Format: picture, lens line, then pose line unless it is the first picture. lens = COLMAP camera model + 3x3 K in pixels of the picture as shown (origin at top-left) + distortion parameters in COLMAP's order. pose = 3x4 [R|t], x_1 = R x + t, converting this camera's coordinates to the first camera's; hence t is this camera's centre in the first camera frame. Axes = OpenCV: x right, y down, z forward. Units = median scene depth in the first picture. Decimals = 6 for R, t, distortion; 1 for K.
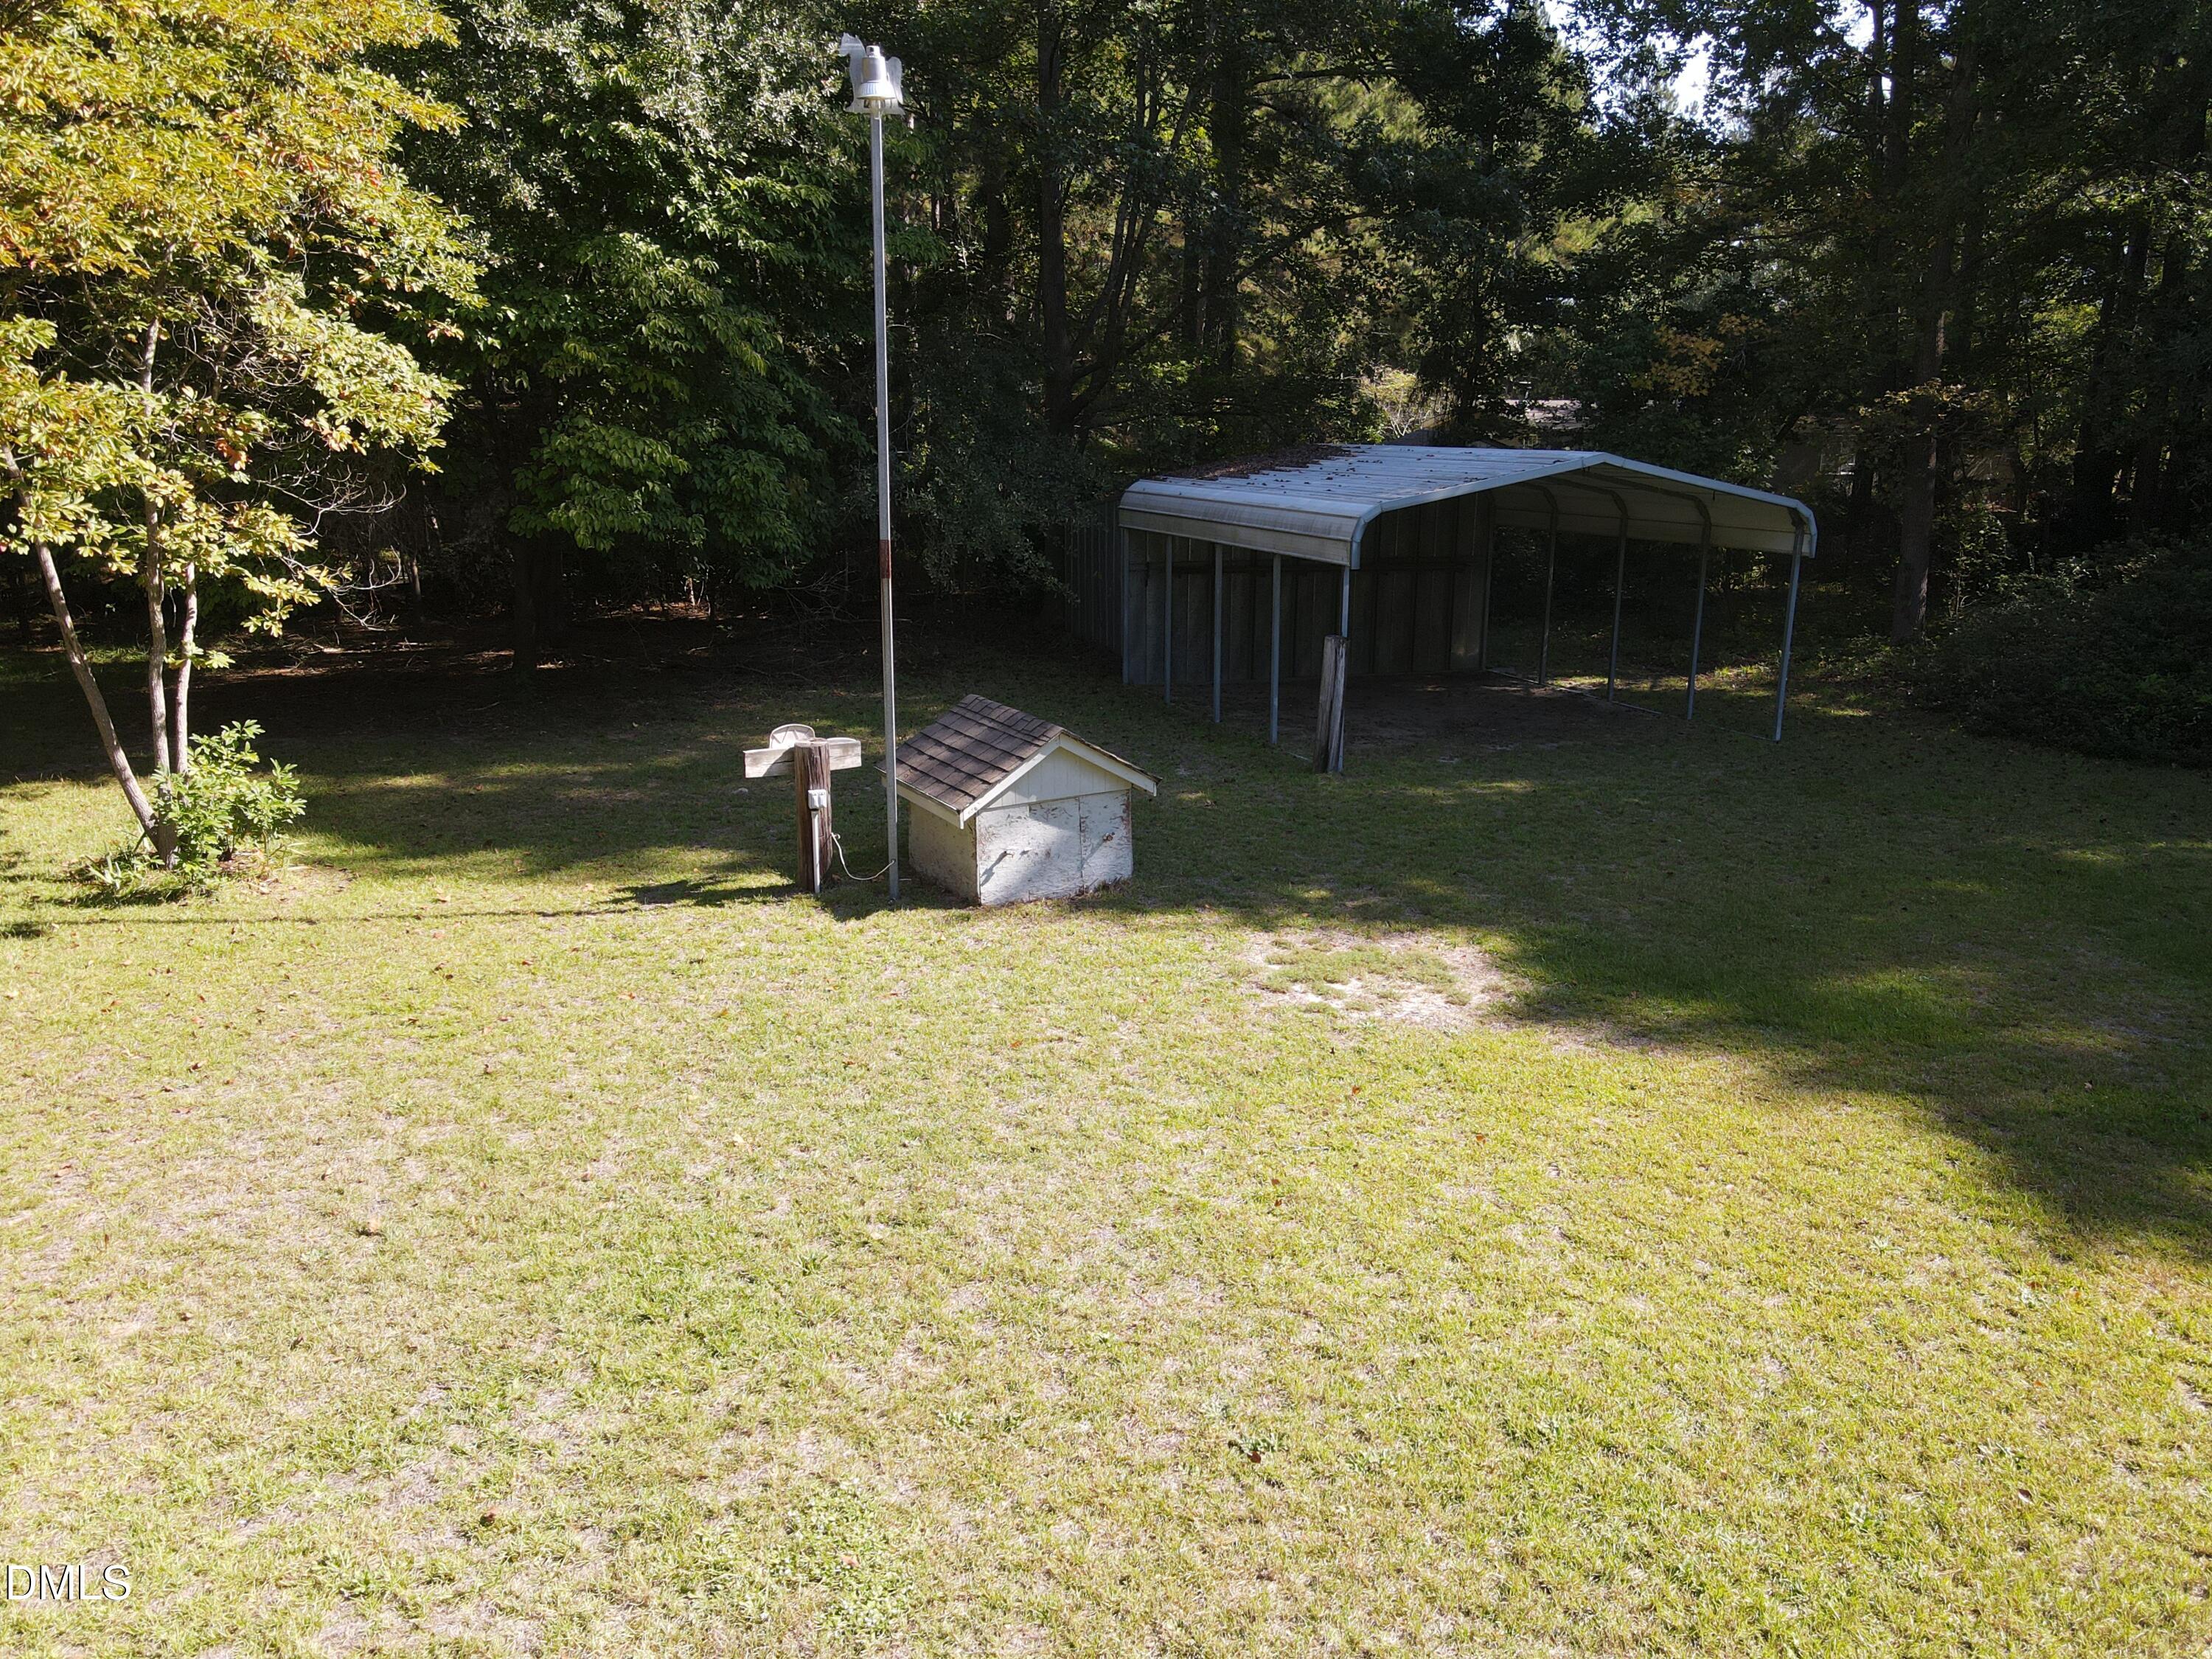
lens RADIAL K [[1642.0, 0, 1104.8], [0, 1642.0, 835.9], [0, 0, 1]] dist [0.012748, 0.001910]
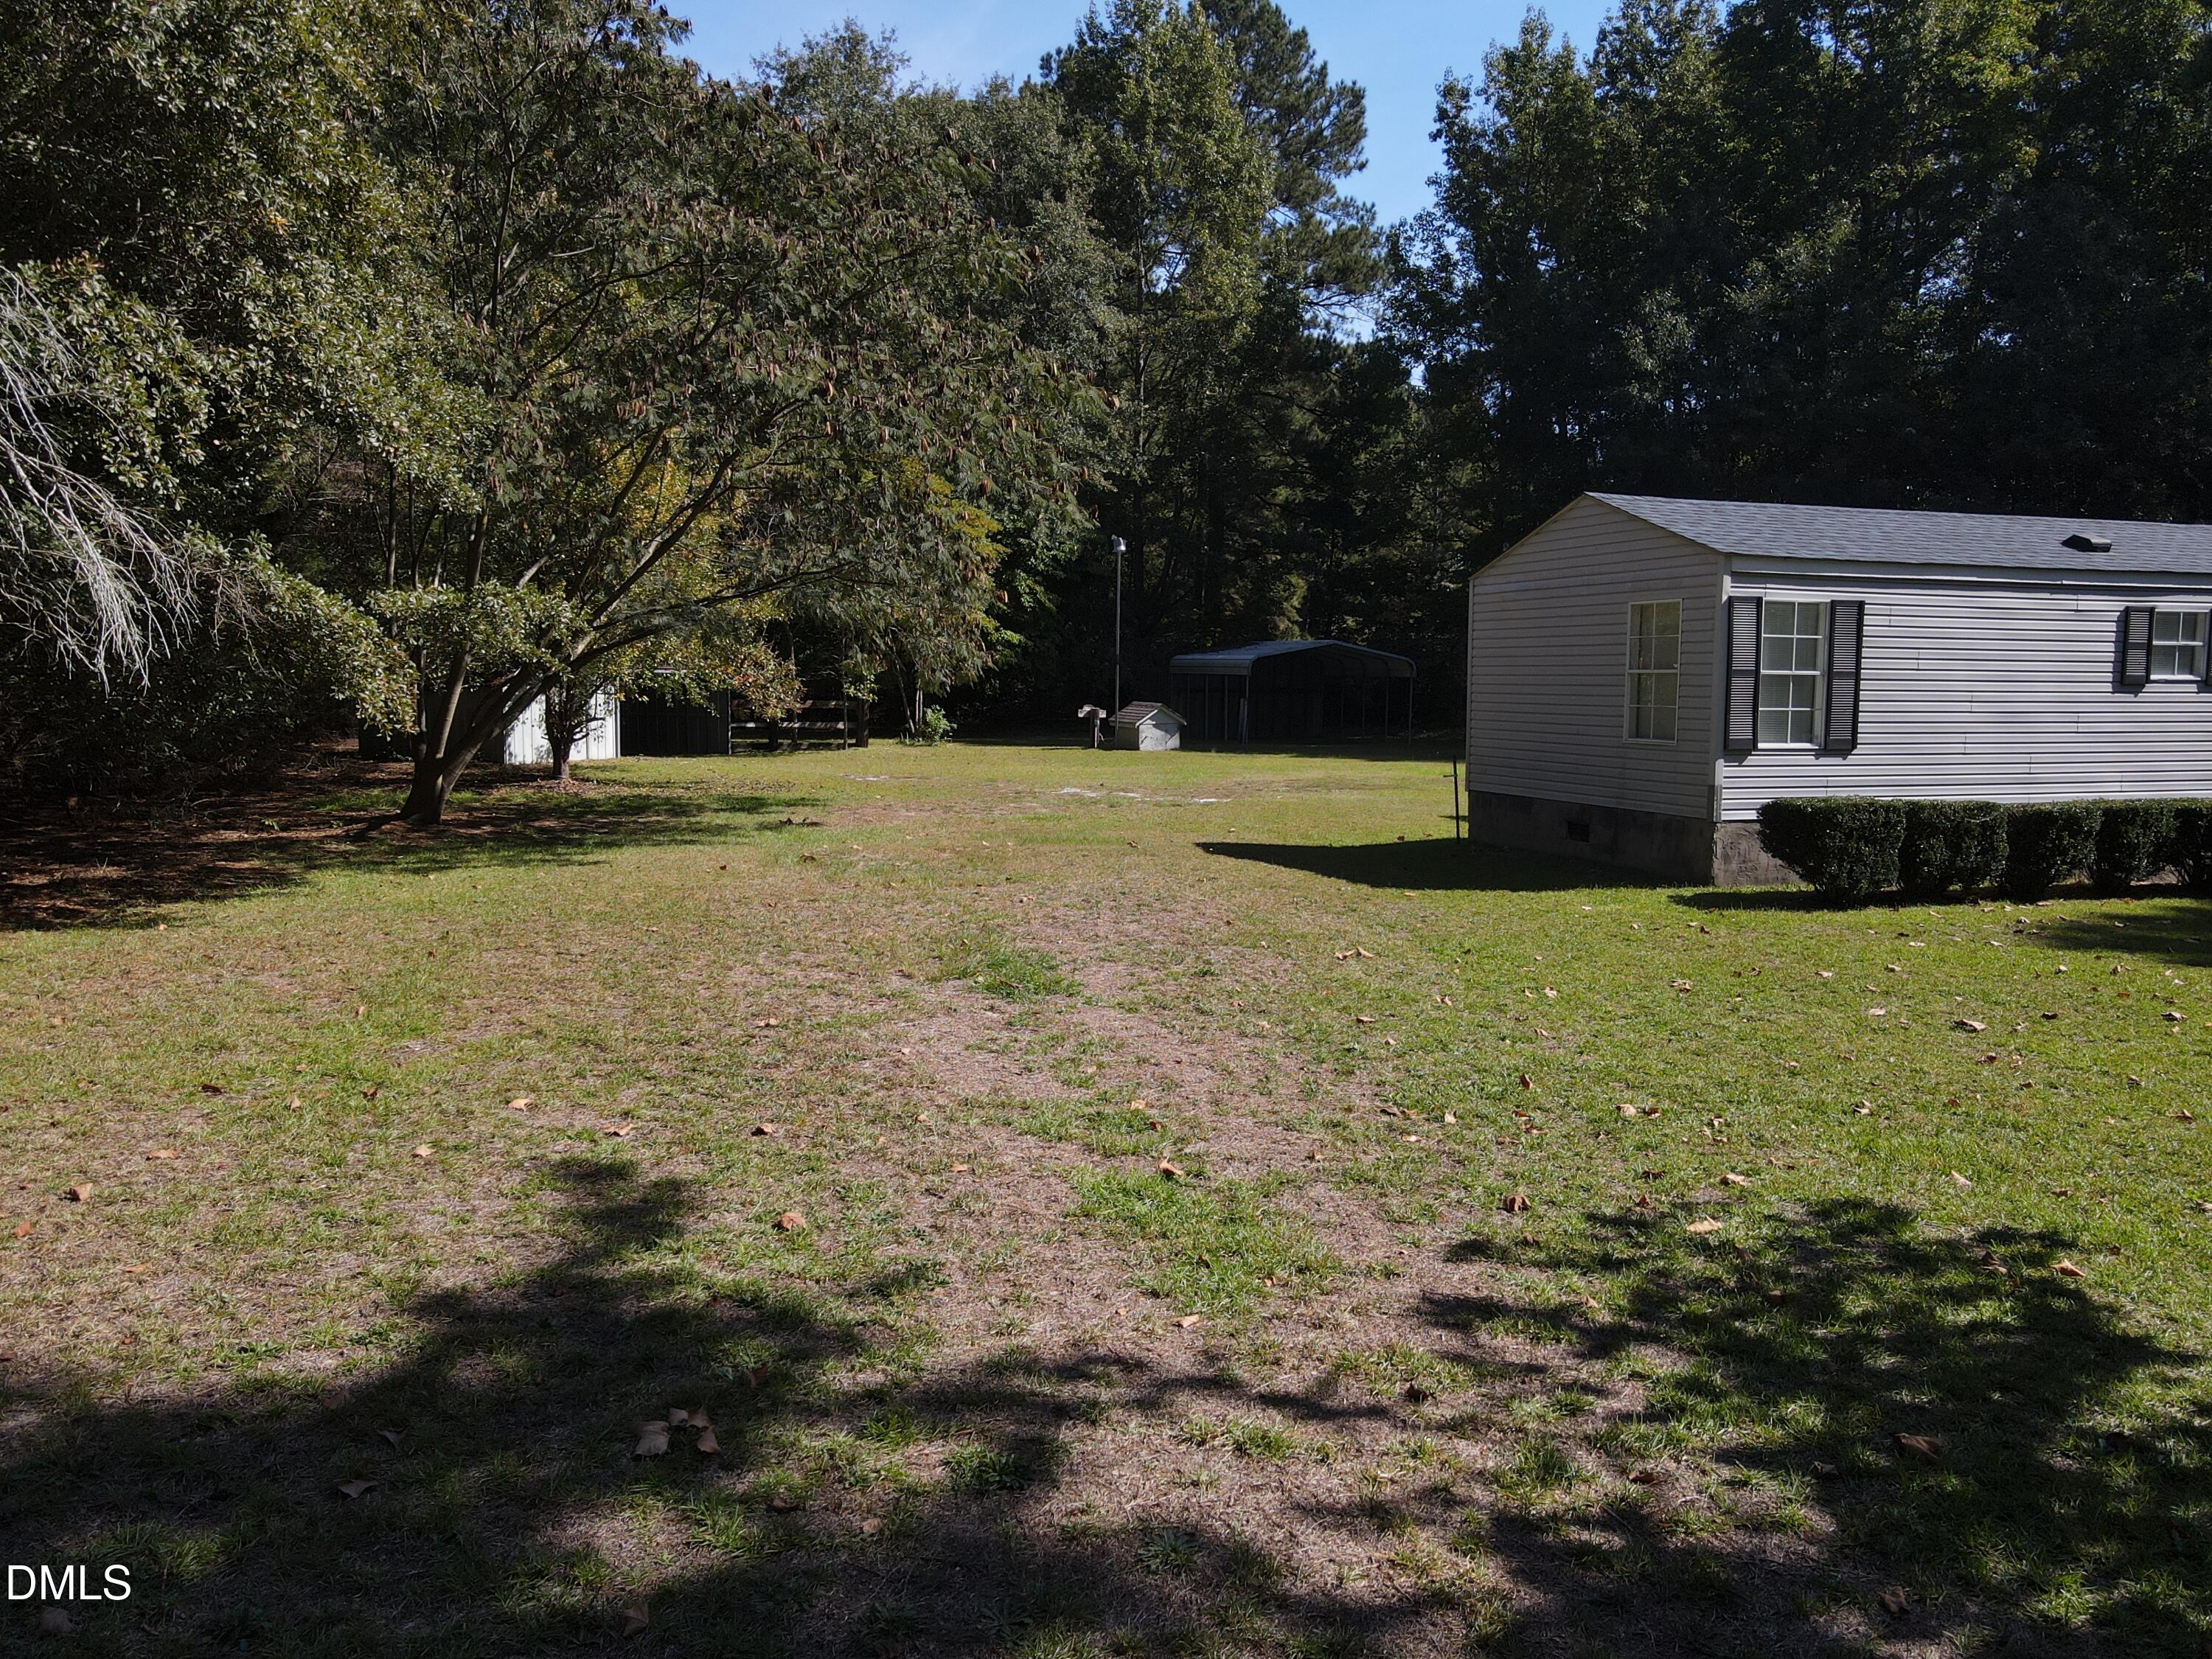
lens RADIAL K [[1642.0, 0, 1114.8], [0, 1642.0, 827.5], [0, 0, 1]] dist [0.012748, 0.001910]
pose [[0.999881, 0.007807, -0.013288, -0.054887], [-0.009626, 0.989702, -0.142821, 0.510125], [0.012036, 0.142932, 0.989659, -1.836233]]
